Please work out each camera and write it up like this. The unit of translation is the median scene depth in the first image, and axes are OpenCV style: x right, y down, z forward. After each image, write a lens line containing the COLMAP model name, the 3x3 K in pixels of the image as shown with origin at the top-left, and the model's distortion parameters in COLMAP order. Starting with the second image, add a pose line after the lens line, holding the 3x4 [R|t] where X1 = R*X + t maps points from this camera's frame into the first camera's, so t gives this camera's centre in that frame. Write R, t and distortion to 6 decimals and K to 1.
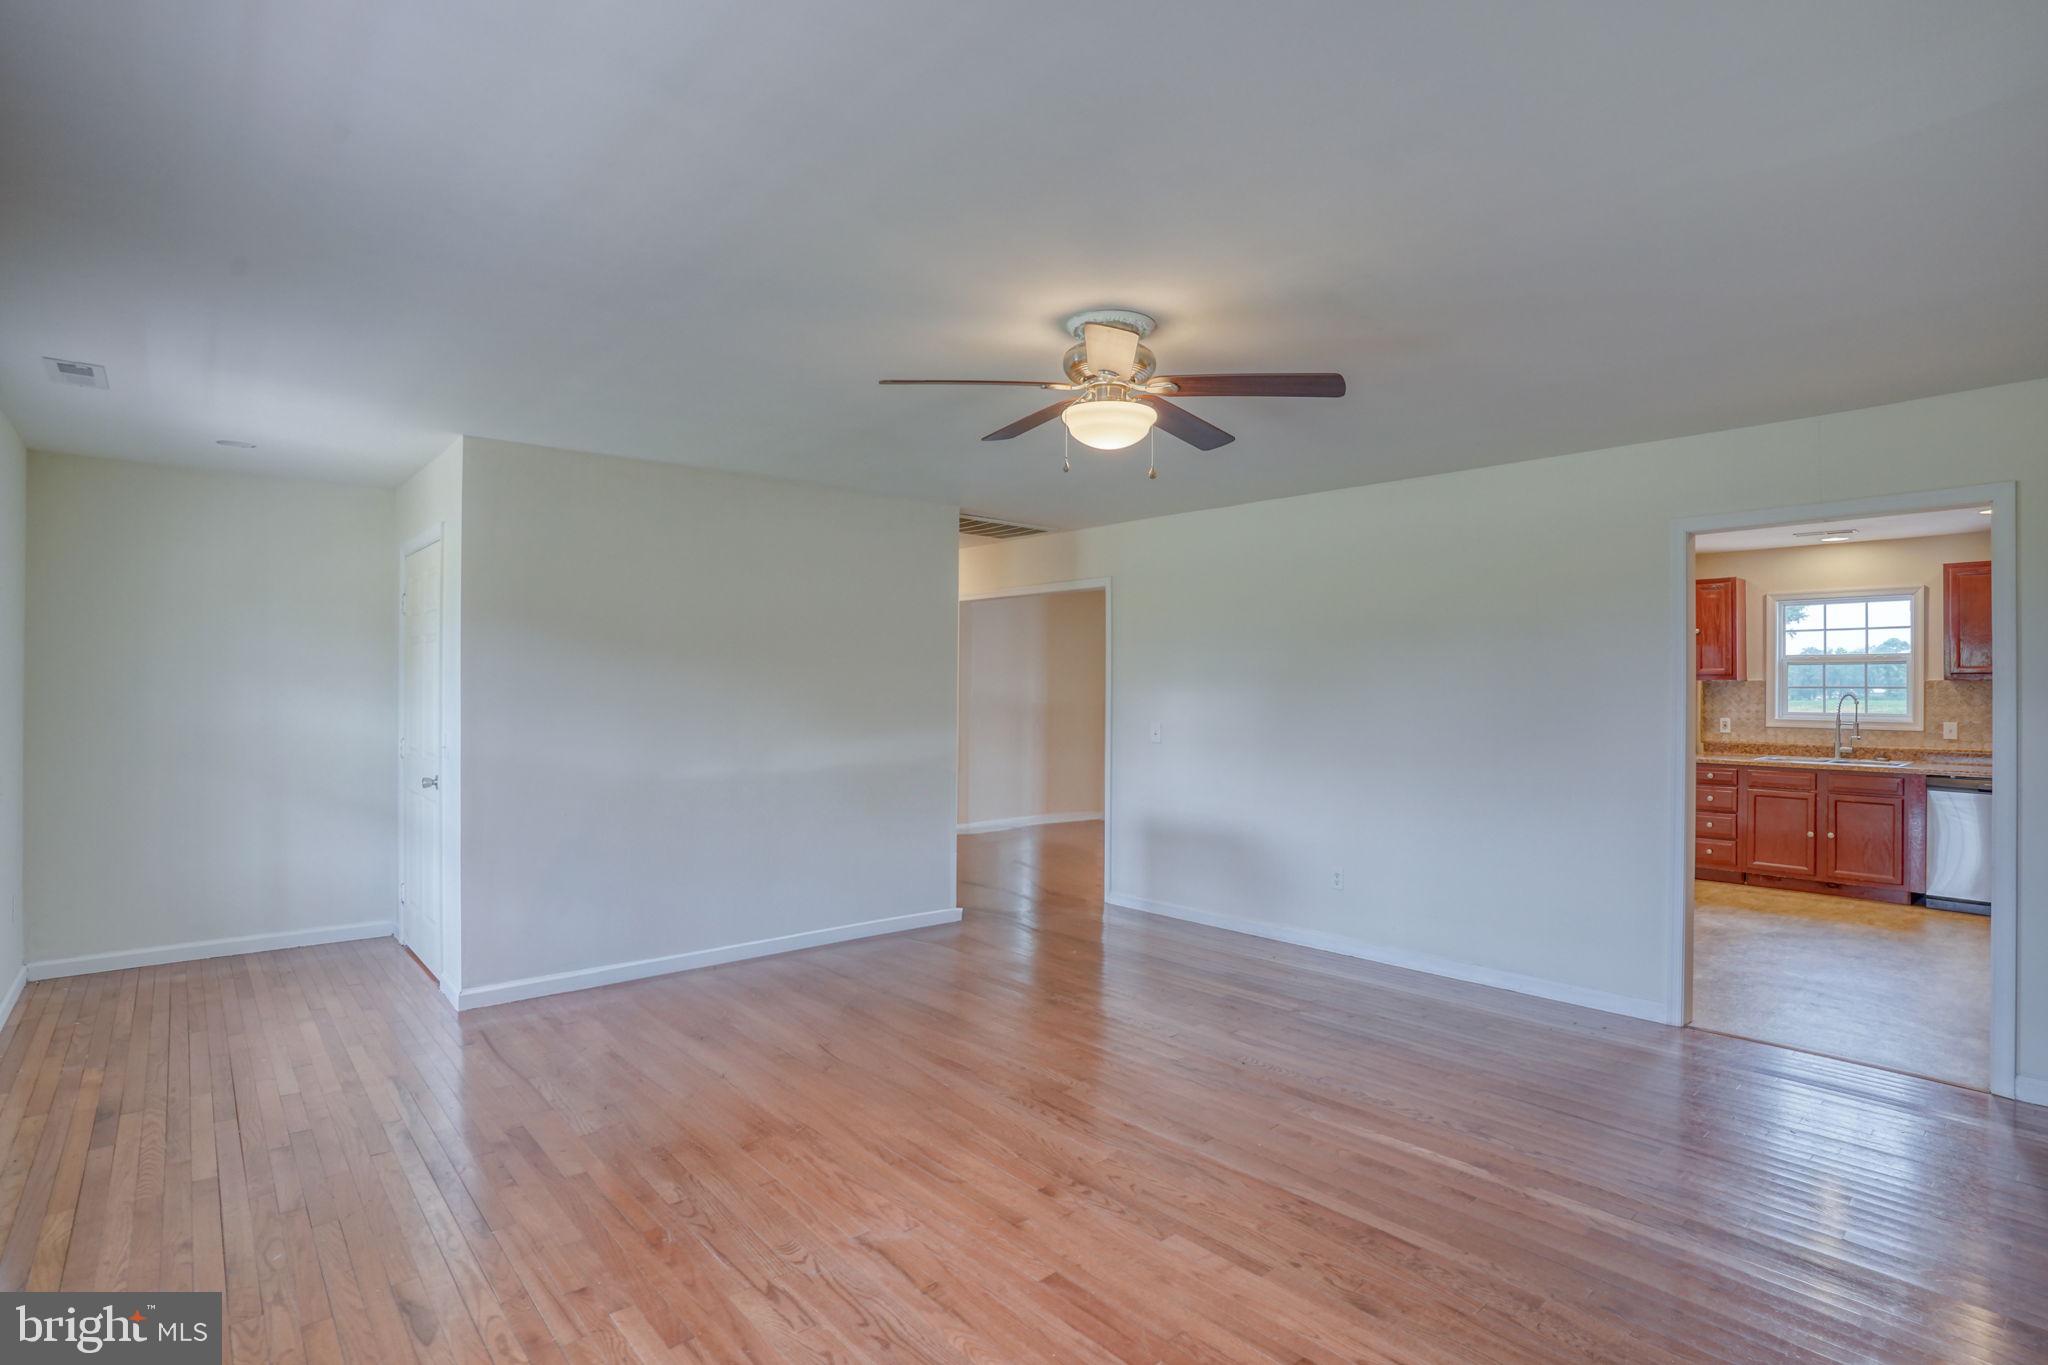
lens RADIAL K [[1033.7, 0, 1013.7], [0, 1033.7, 680.8], [0, 0, 1]] dist [-0.057147, 0.027358]
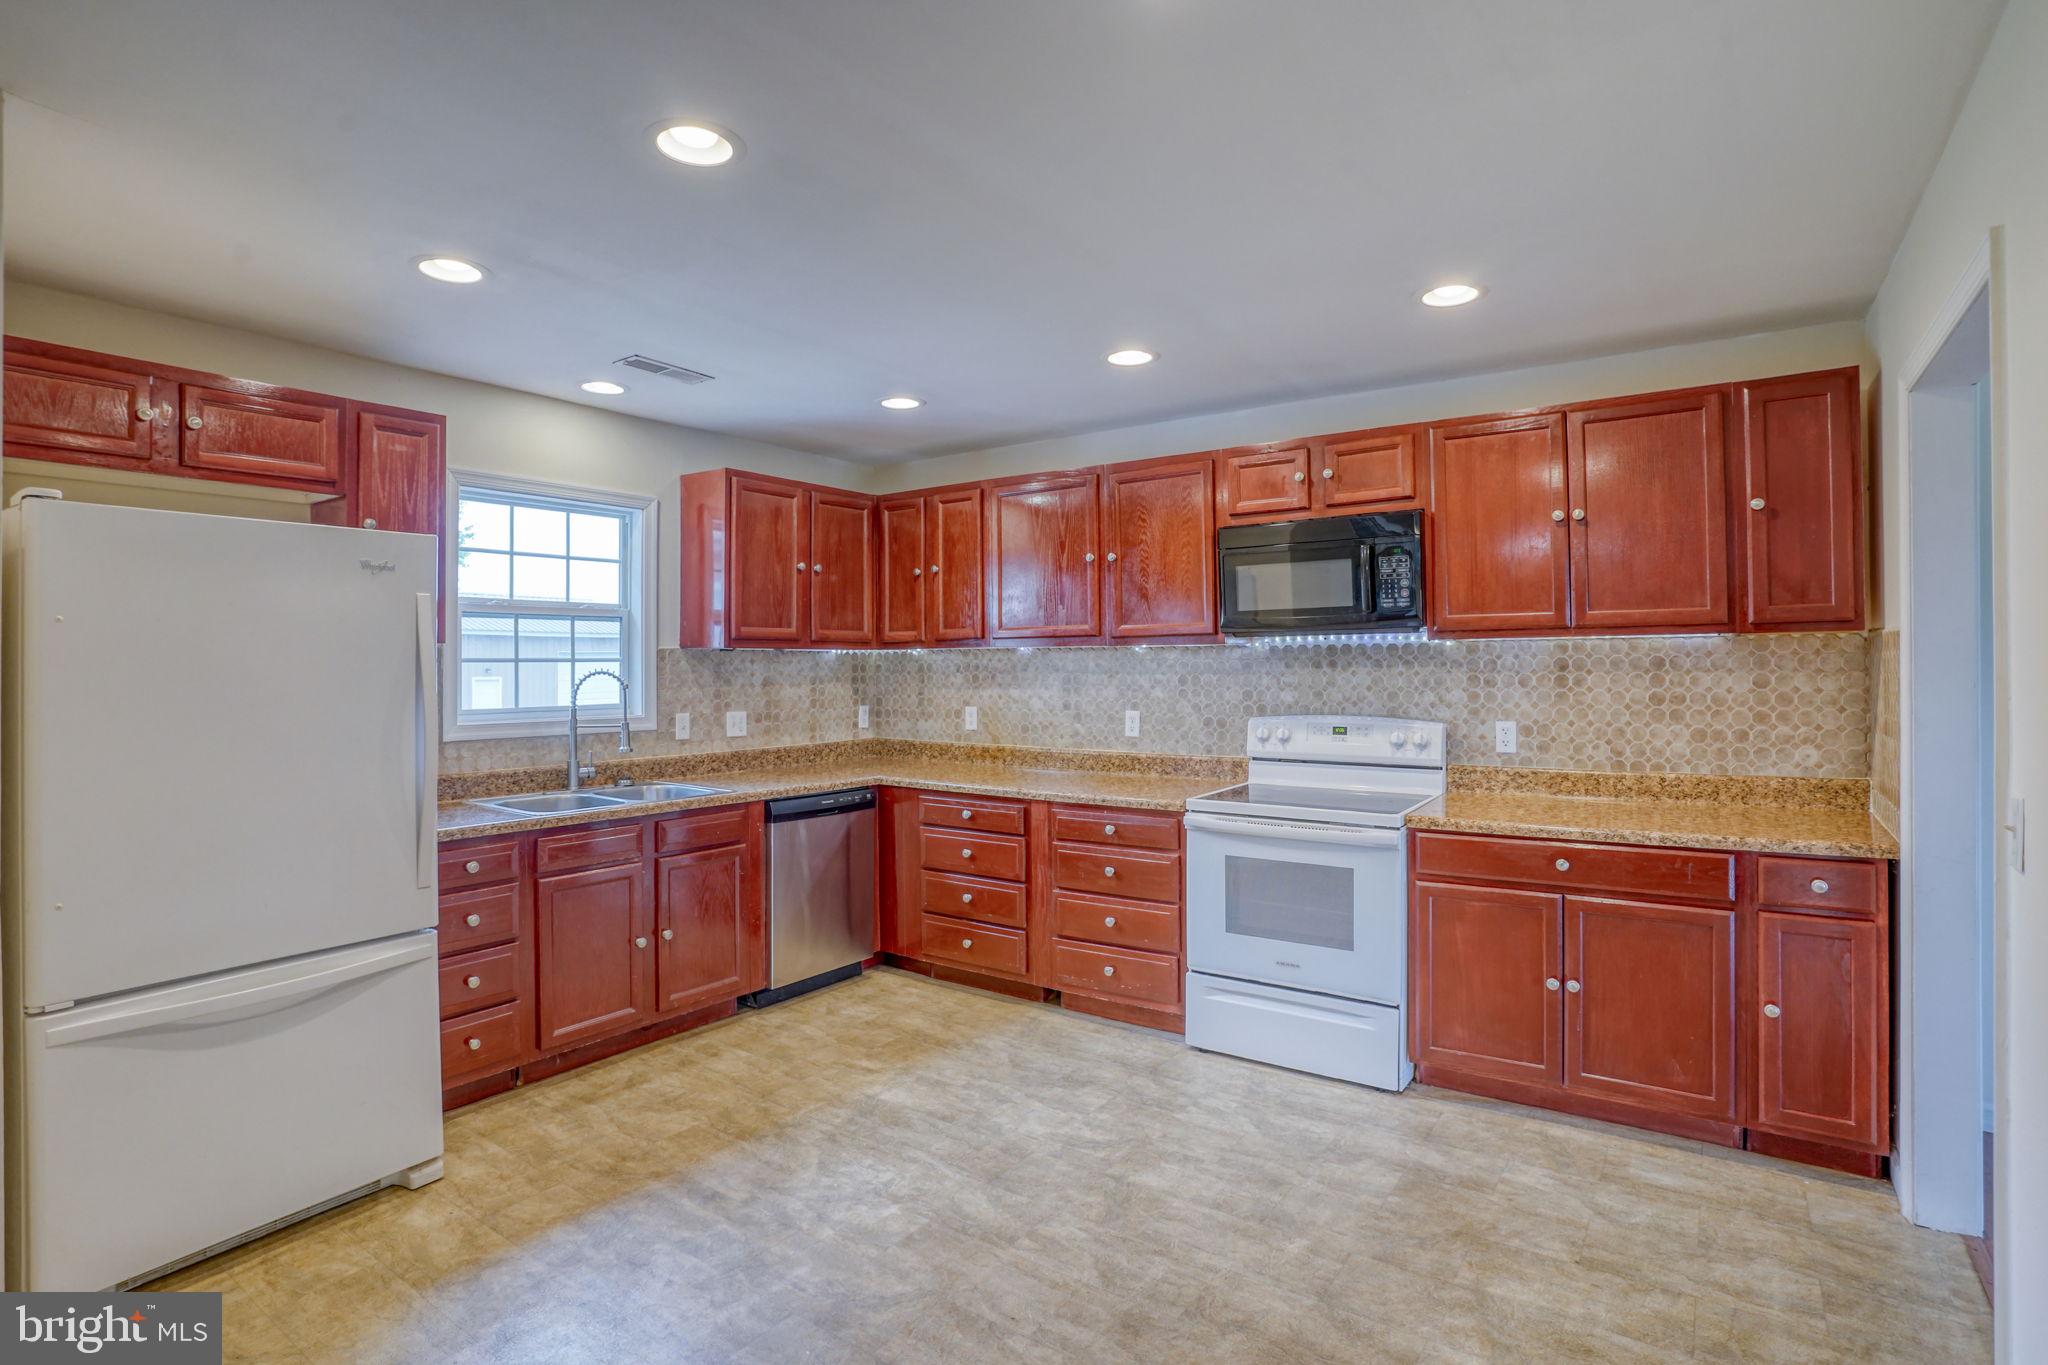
lens RADIAL K [[1030.7, 0, 1027.1], [0, 1030.7, 656.6], [0, 0, 1]] dist [-0.056459, 0.030598]
pose [[-0.252237, 0.007228, 0.967638, 0.371516], [0.000608, 0.999973, -0.007312, 0.015243], [-0.967665, -0.001256, -0.252235, 1.519833]]
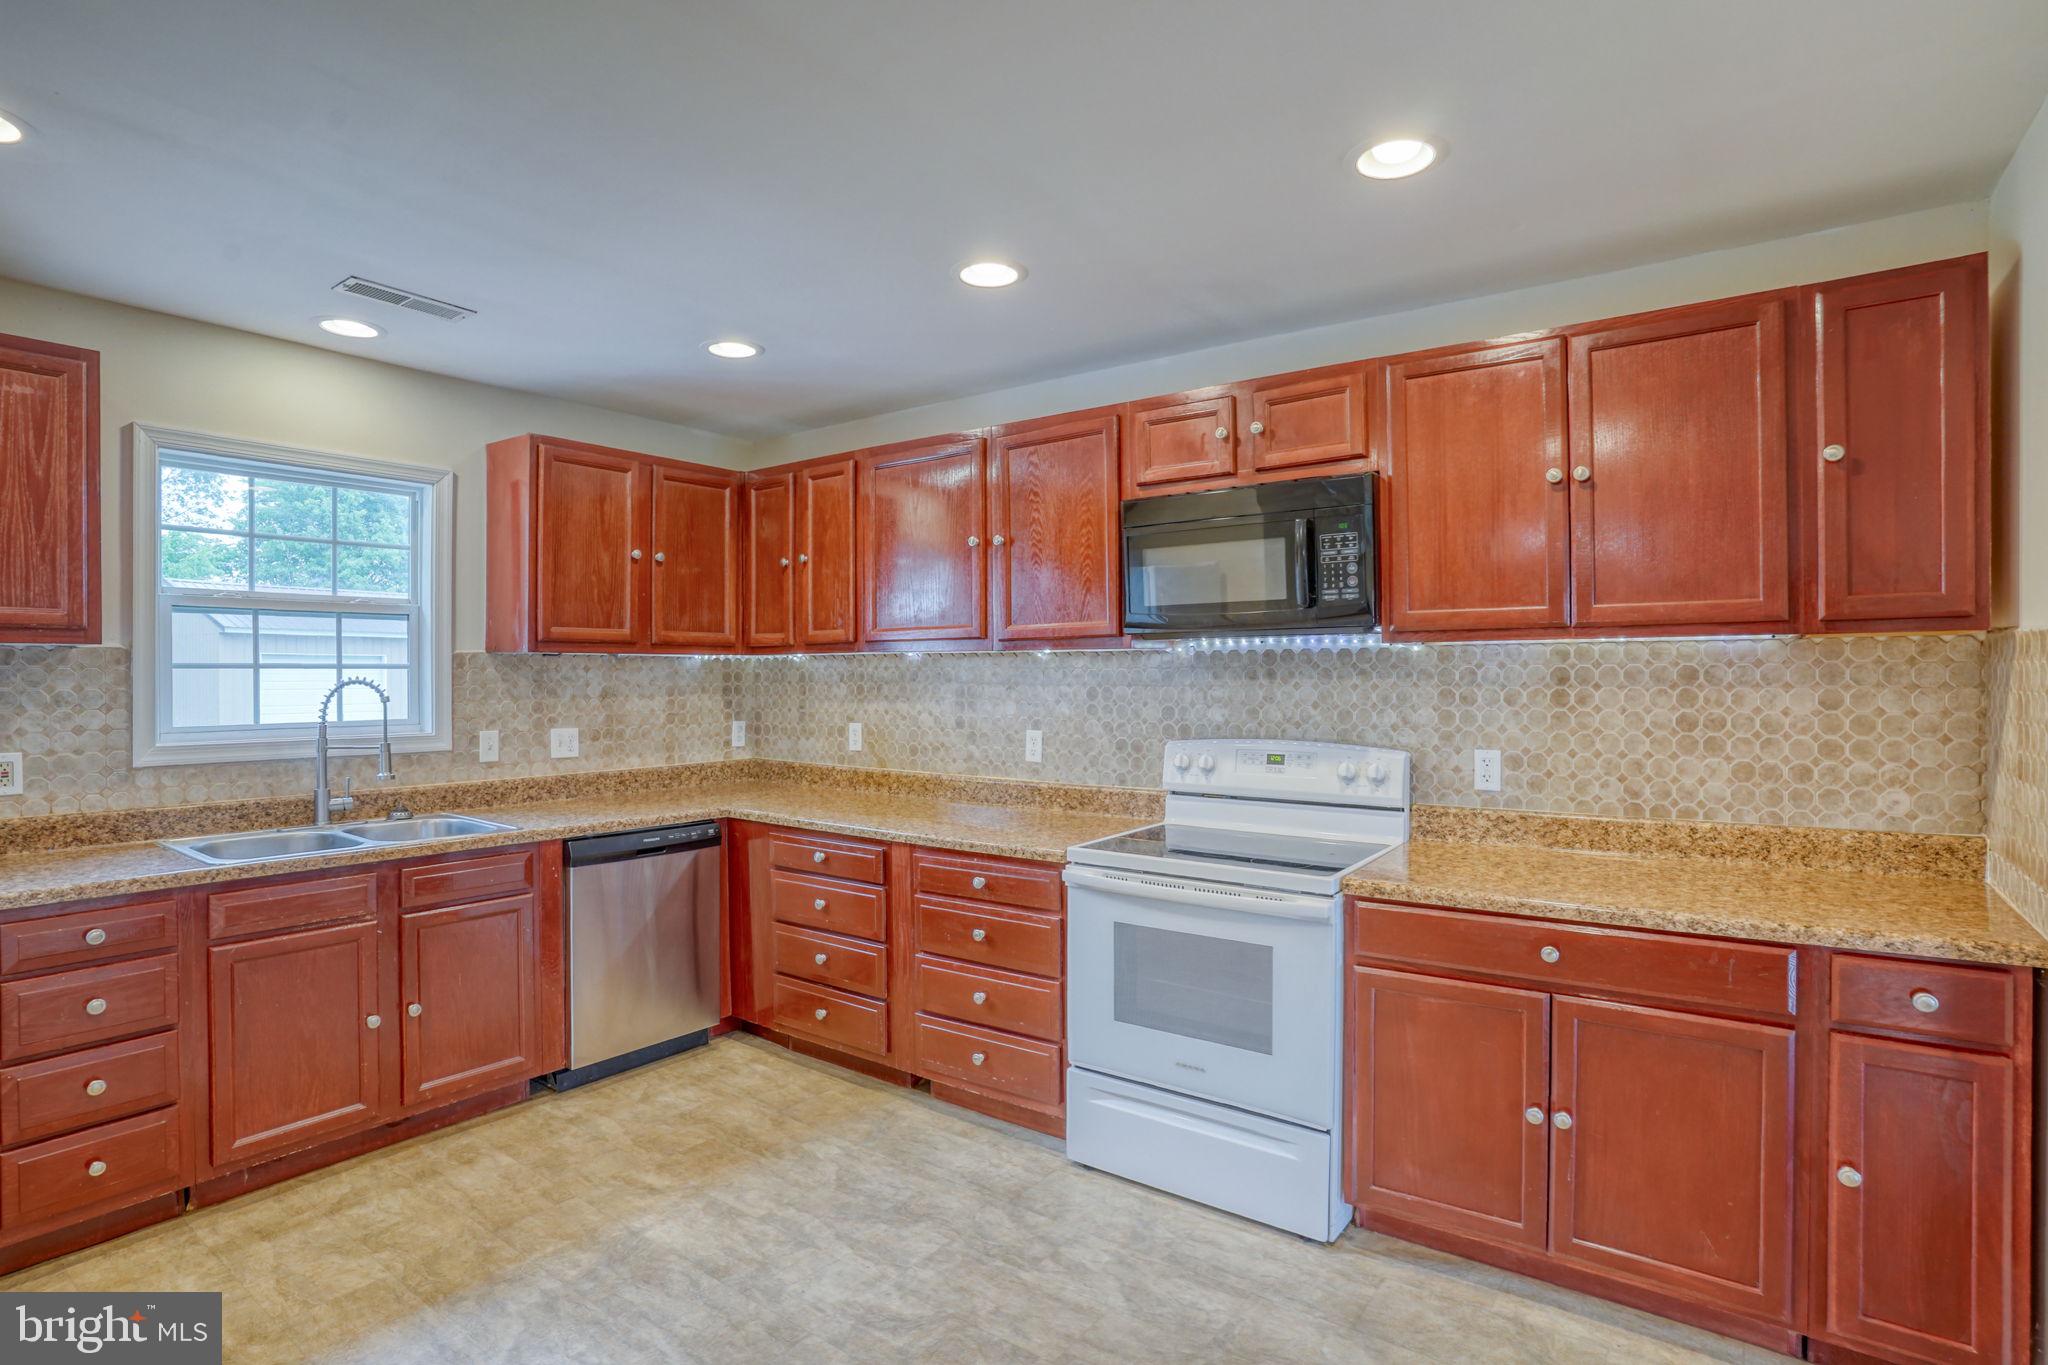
lens RADIAL K [[1033.7, 0, 1013.7], [0, 1033.7, 680.8], [0, 0, 1]] dist [-0.057147, 0.027358]
pose [[-0.221665, -0.008336, 0.975087, 0.531412], [-0.003091, 0.999964, 0.007846, 0.014760], [-0.975118, -0.001275, -0.221683, 1.350698]]
